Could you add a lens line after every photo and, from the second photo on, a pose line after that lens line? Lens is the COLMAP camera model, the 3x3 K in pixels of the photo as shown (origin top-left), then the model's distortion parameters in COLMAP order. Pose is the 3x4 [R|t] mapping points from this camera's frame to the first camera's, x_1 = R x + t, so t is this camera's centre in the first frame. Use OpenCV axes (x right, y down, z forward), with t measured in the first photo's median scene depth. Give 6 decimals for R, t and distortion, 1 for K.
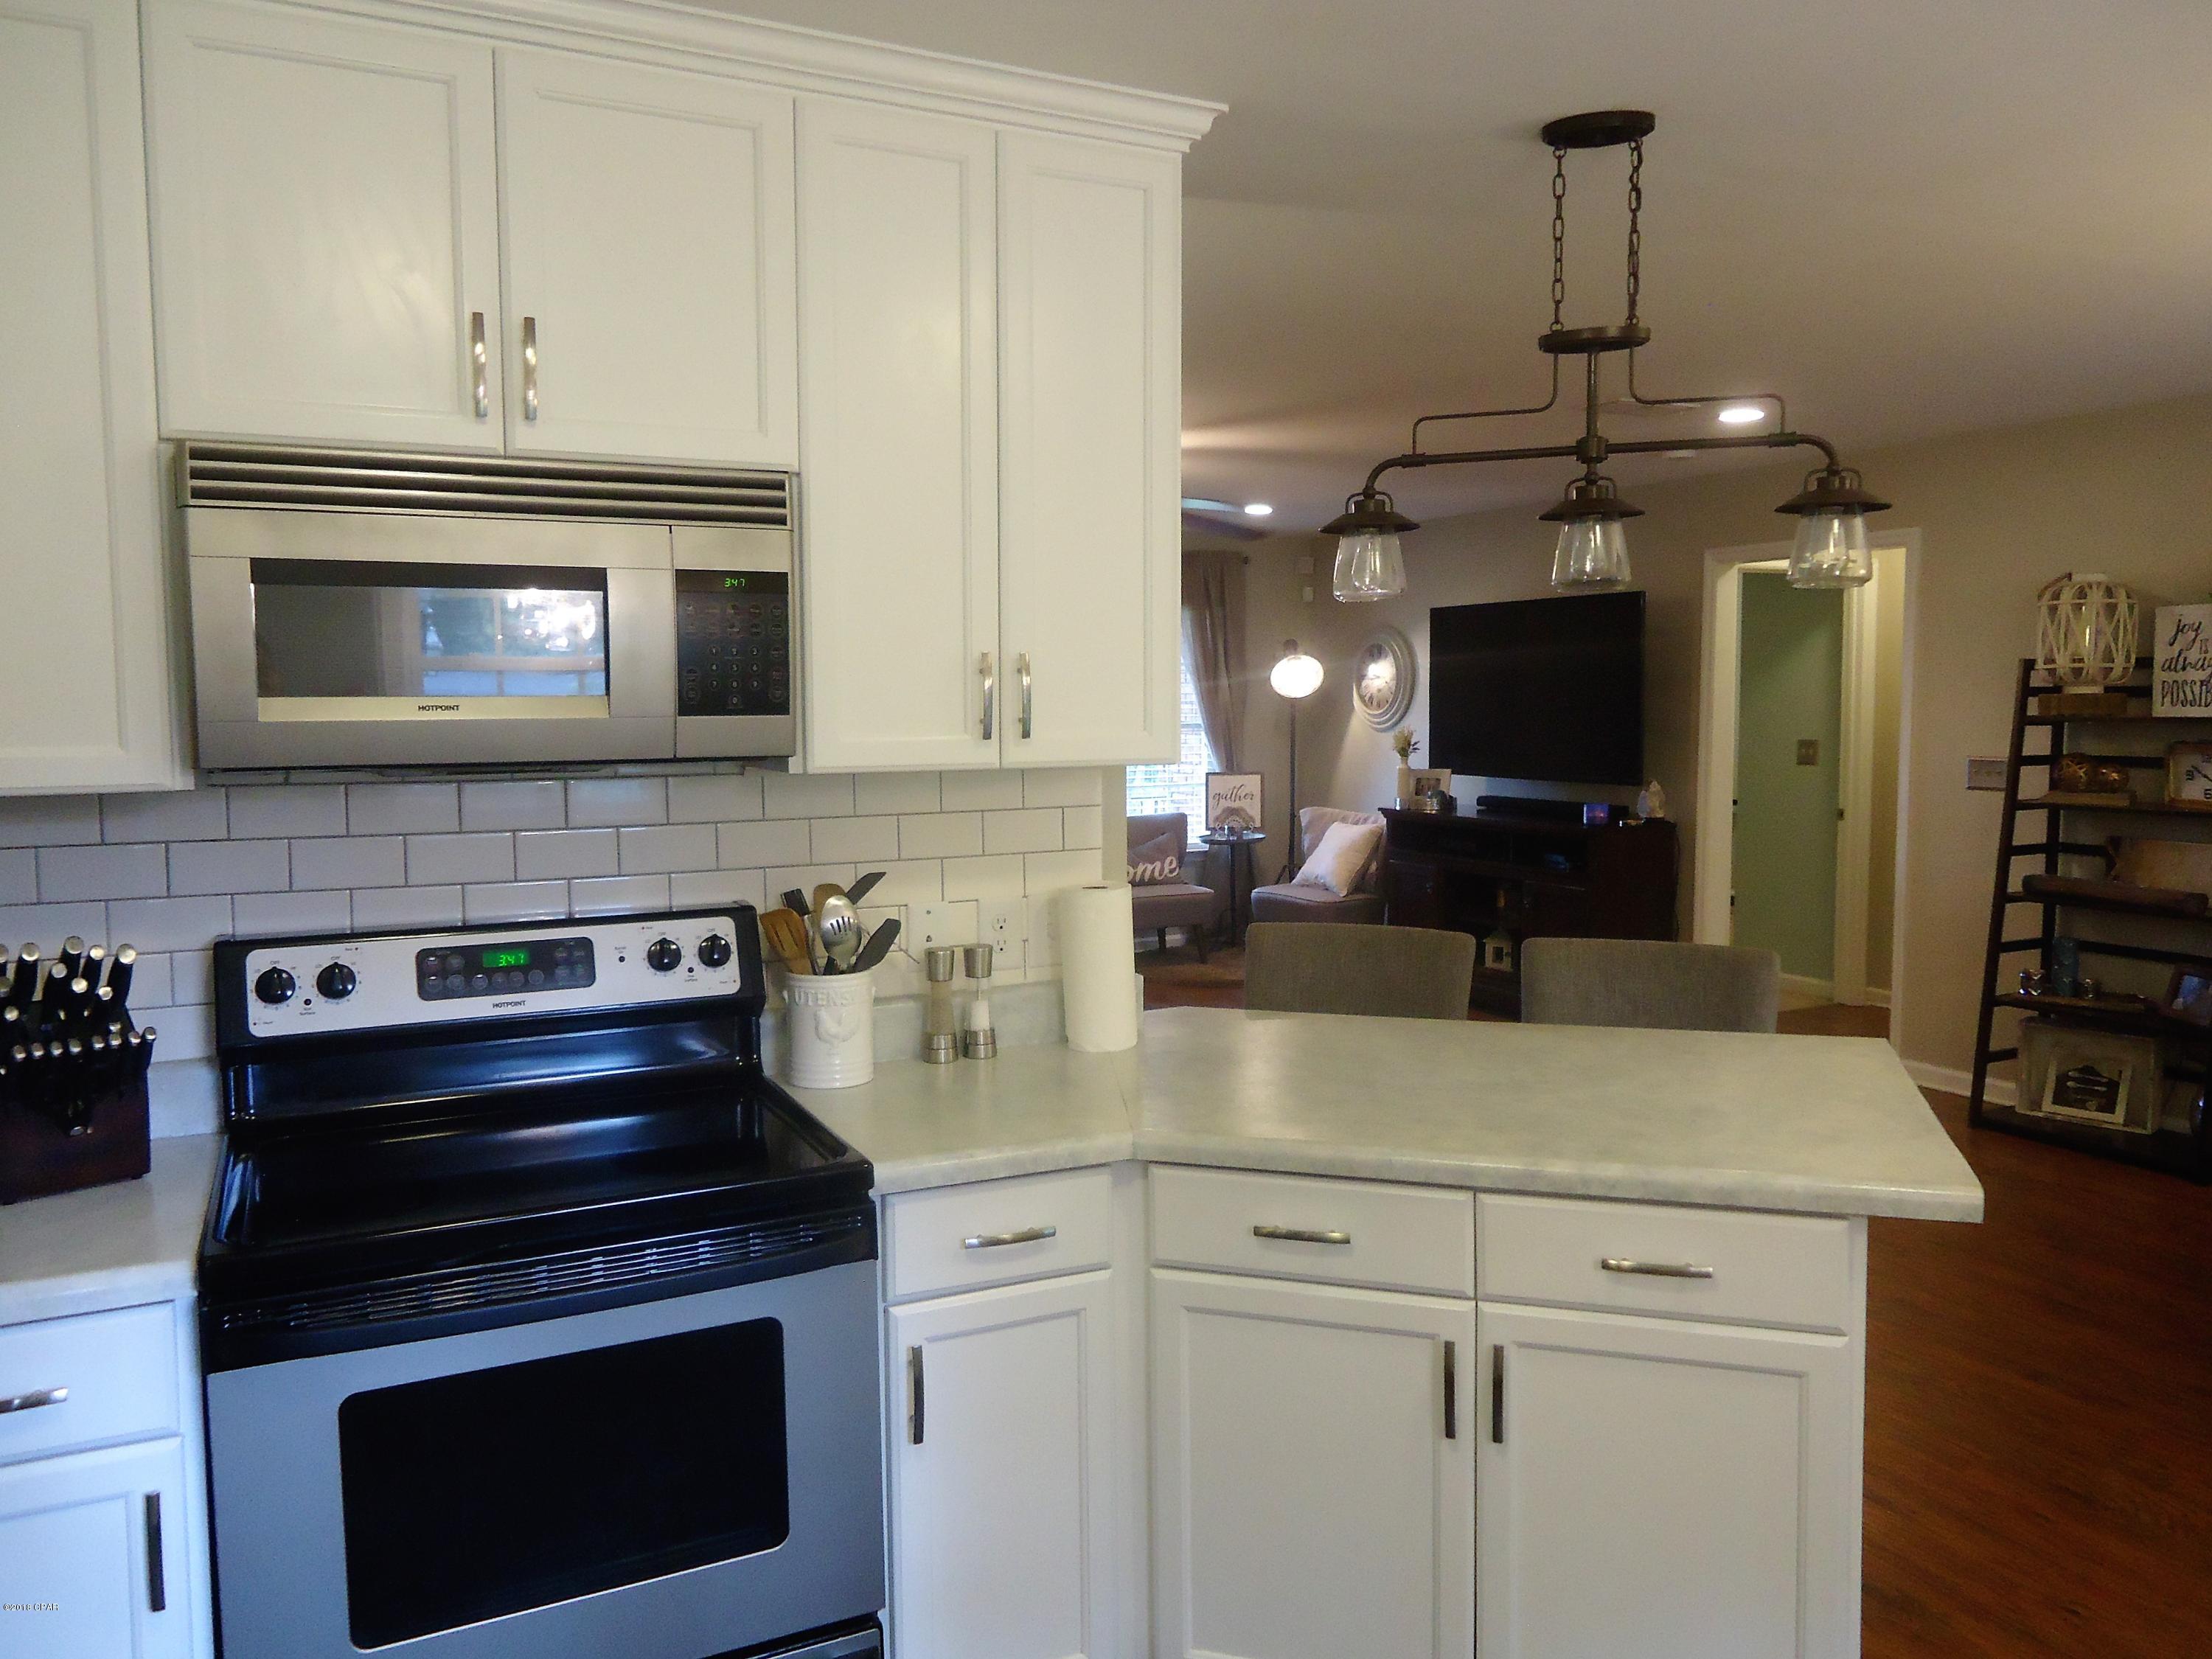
lens RADIAL K [[1659.0, 0, 1106.0], [0, 1659.0, 829.5], [0, 0, 1]] dist [-0.009952, -0.002902]
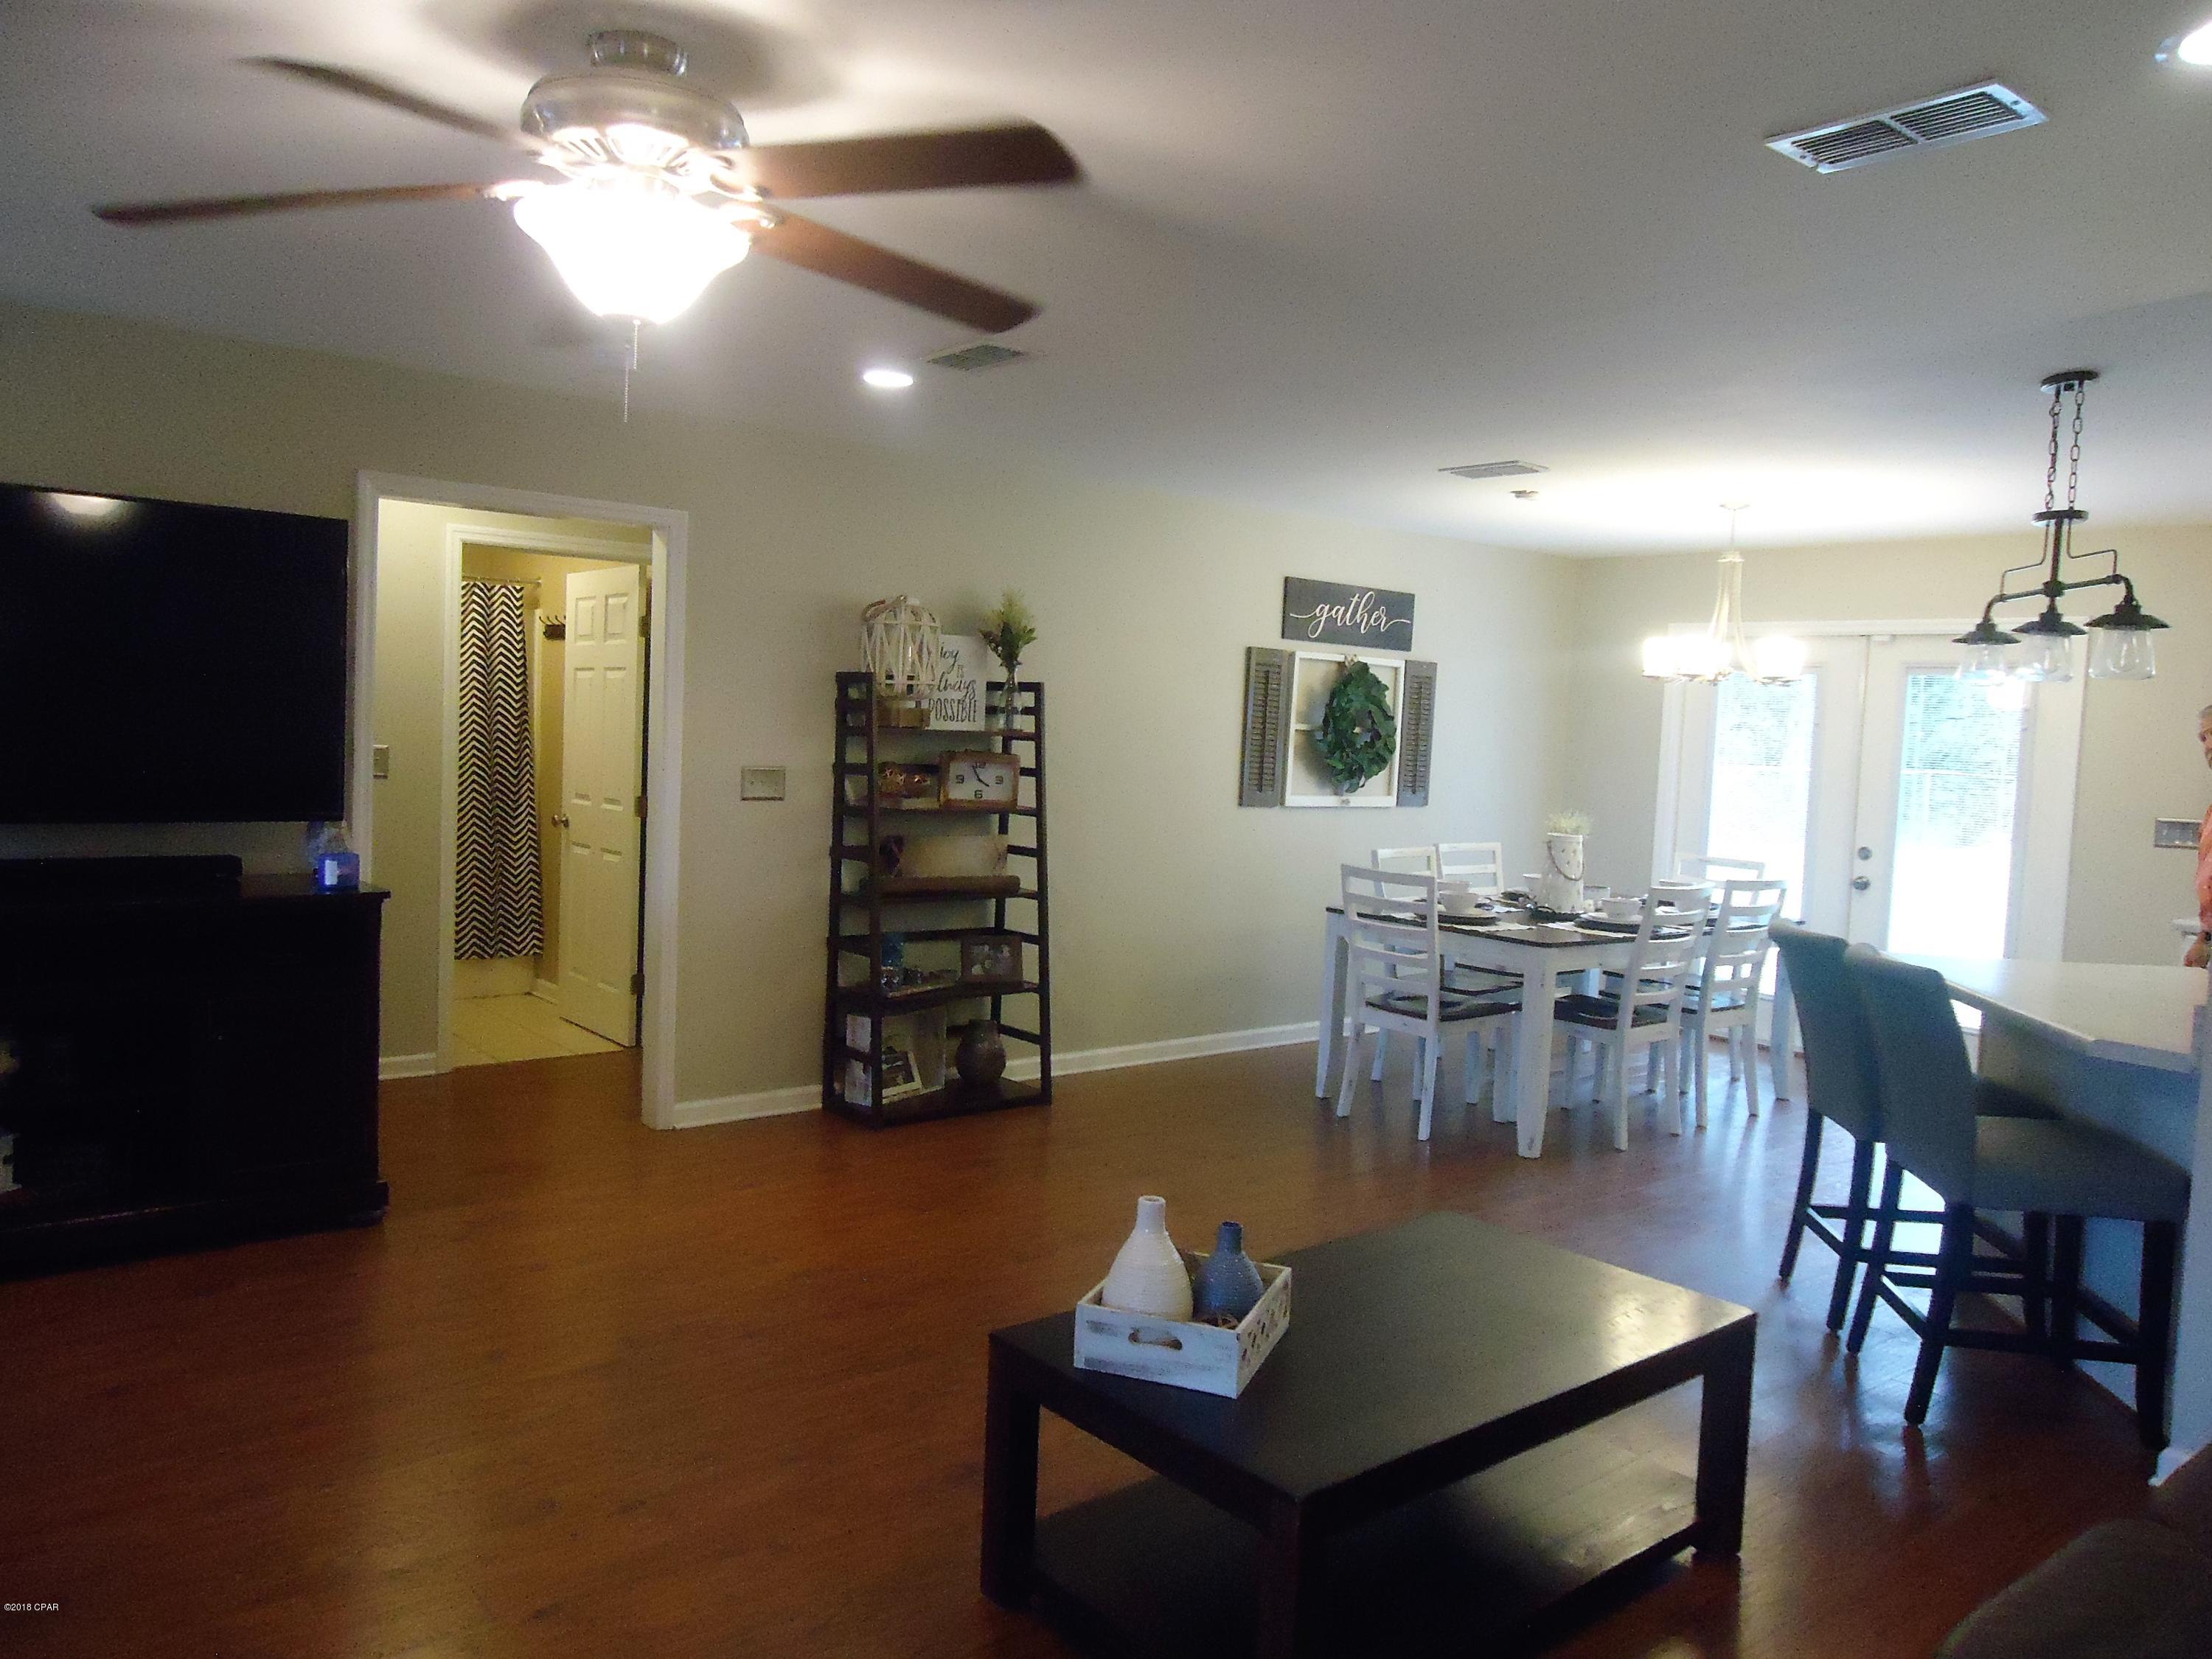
lens RADIAL K [[1659.0, 0, 1106.0], [0, 1659.0, 829.5], [0, 0, 1]] dist [-0.009952, -0.002902]
pose [[-0.243558, -0.066005, 0.967638, -0.522664], [0.037929, 0.996270, 0.077505, -0.084515], [-0.969144, 0.055579, -0.240146, 1.175055]]
